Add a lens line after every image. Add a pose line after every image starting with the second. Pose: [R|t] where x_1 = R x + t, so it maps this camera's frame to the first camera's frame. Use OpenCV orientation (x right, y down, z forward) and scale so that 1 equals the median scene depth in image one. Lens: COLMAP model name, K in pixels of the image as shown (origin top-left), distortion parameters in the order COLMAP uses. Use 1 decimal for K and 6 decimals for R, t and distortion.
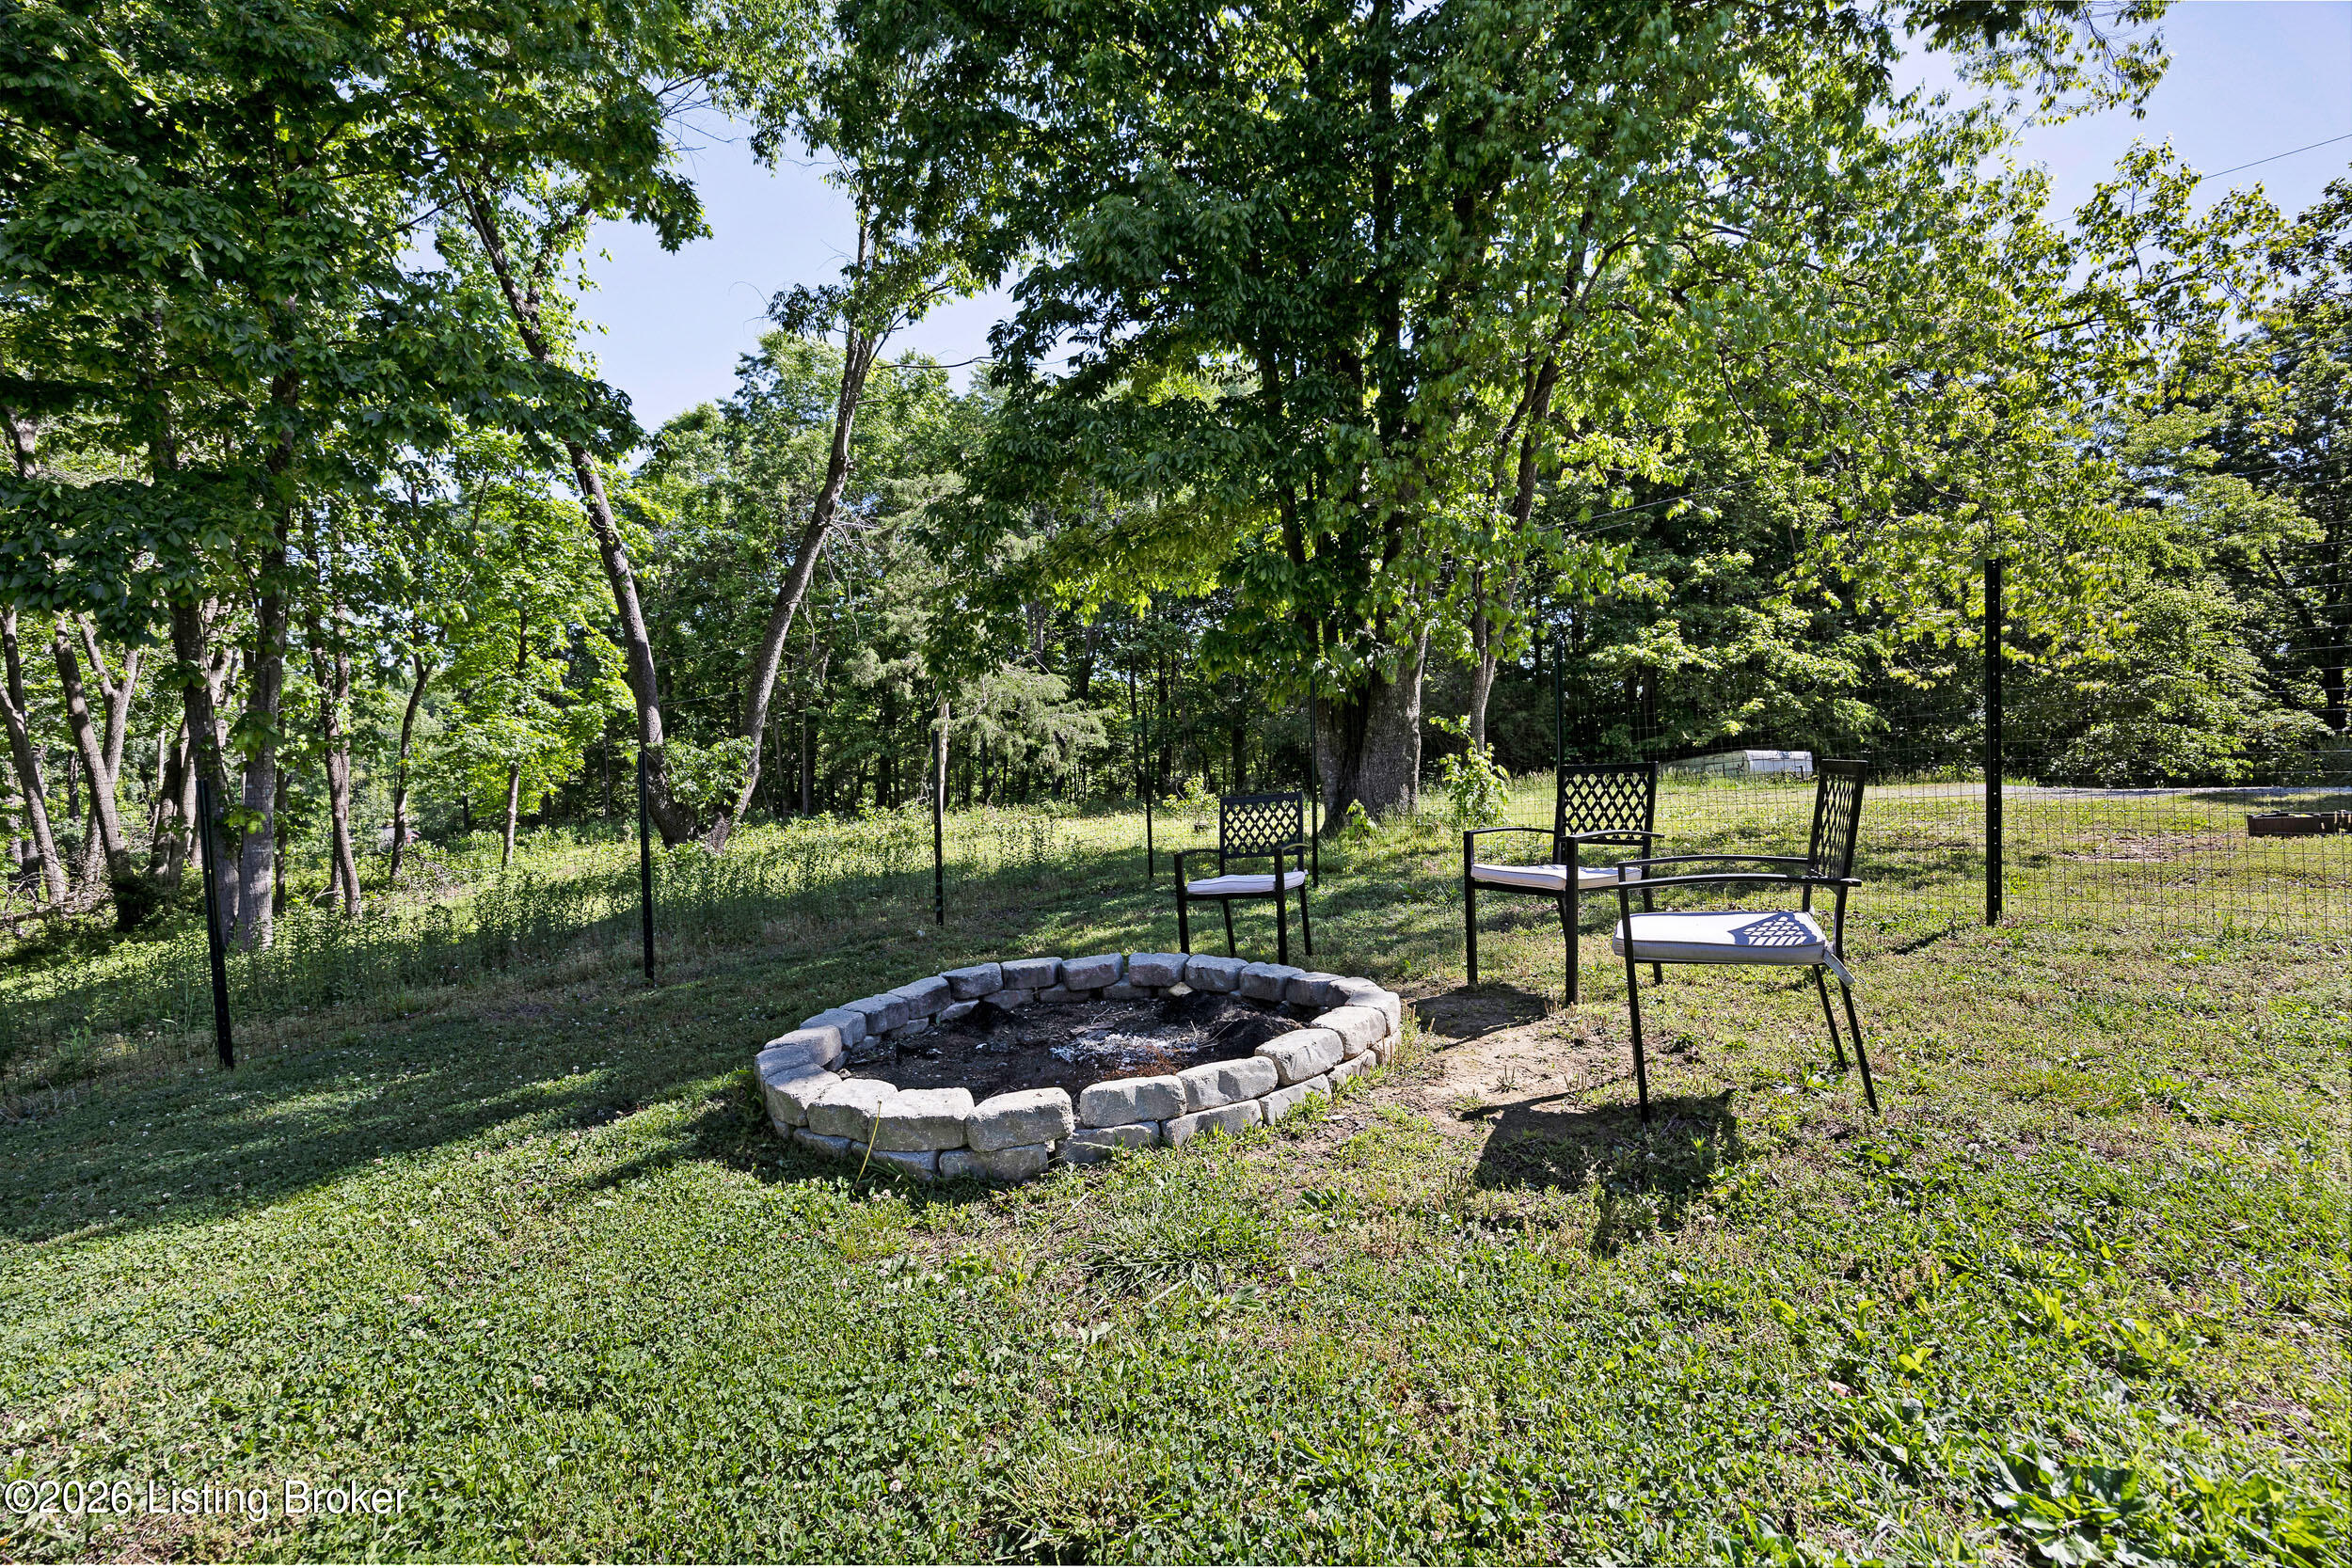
lens RADIAL K [[1064.1, 0, 1182.7], [0, 1064.1, 762.3], [0, 0, 1]] dist [-0.004993, -0.000354]
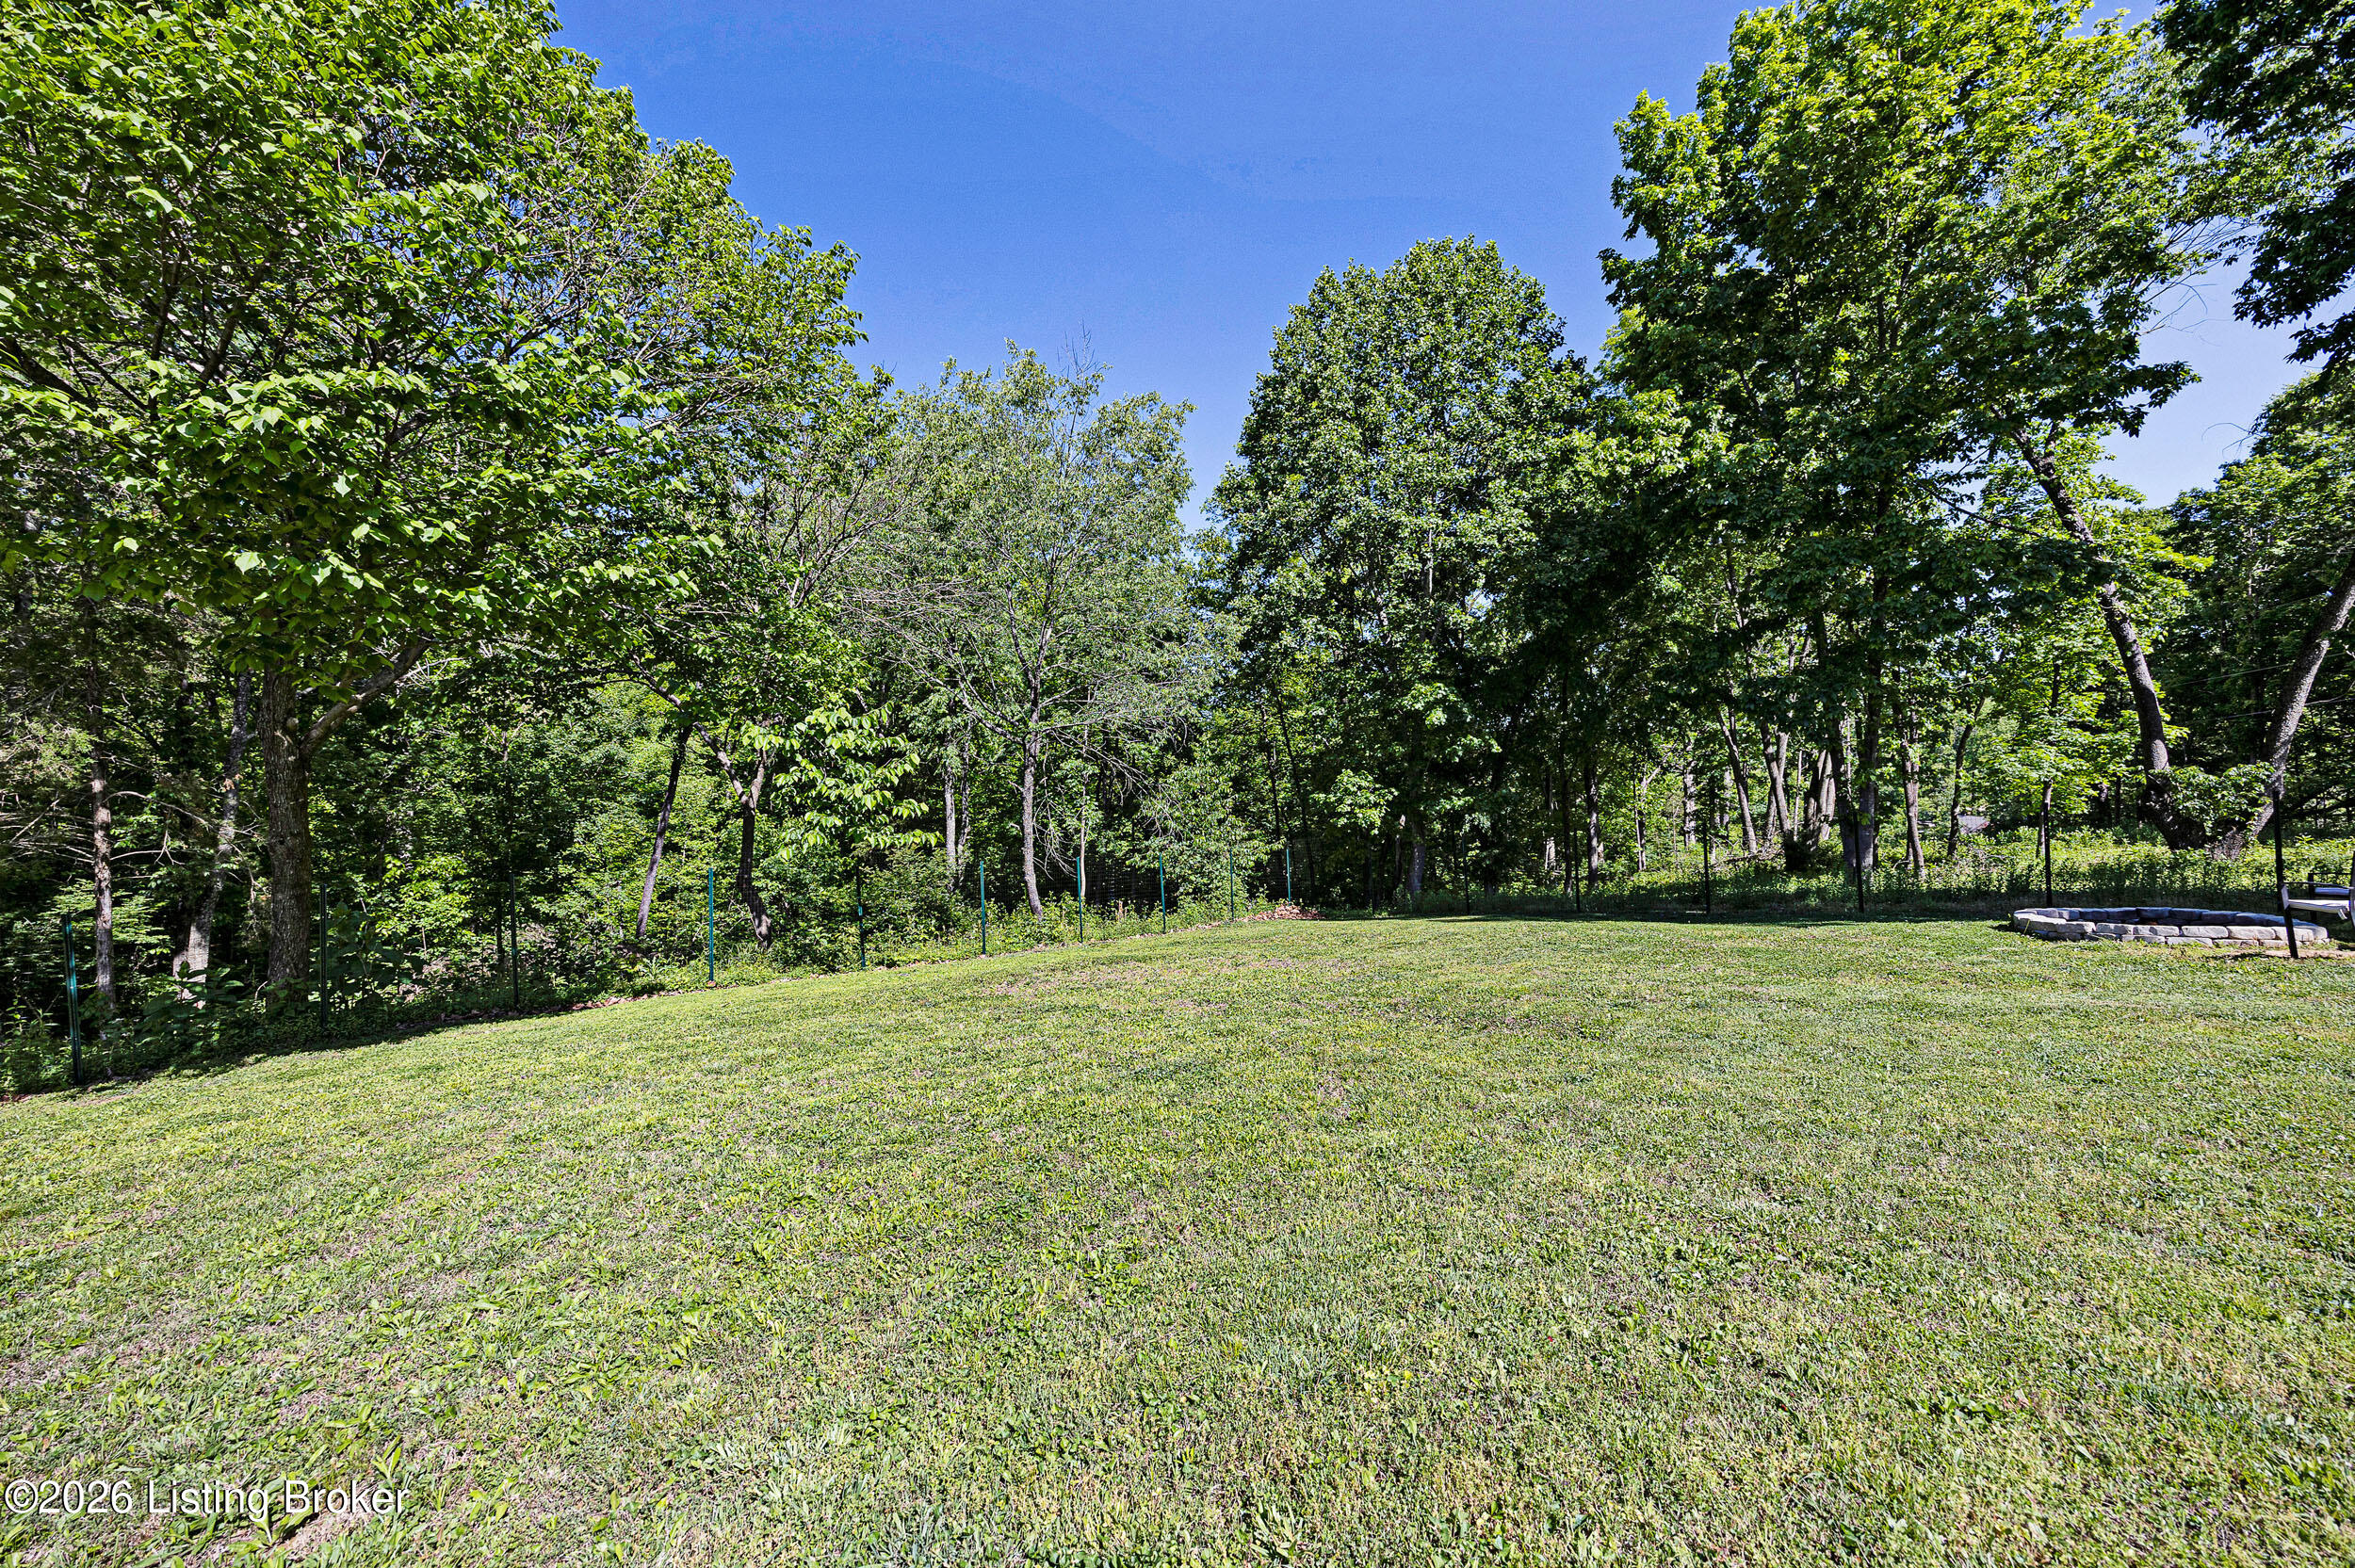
lens RADIAL K [[958.4, 0, 1134.3], [0, 958.4, 778.9], [0, 0, 1]] dist [-0.011276, -0.000323]
pose [[0.209971, 0.019182, -0.977519, 0.338098], [0.009793, 0.999716, 0.021721, -0.043401], [0.977658, -0.014134, 0.209724, -0.419118]]
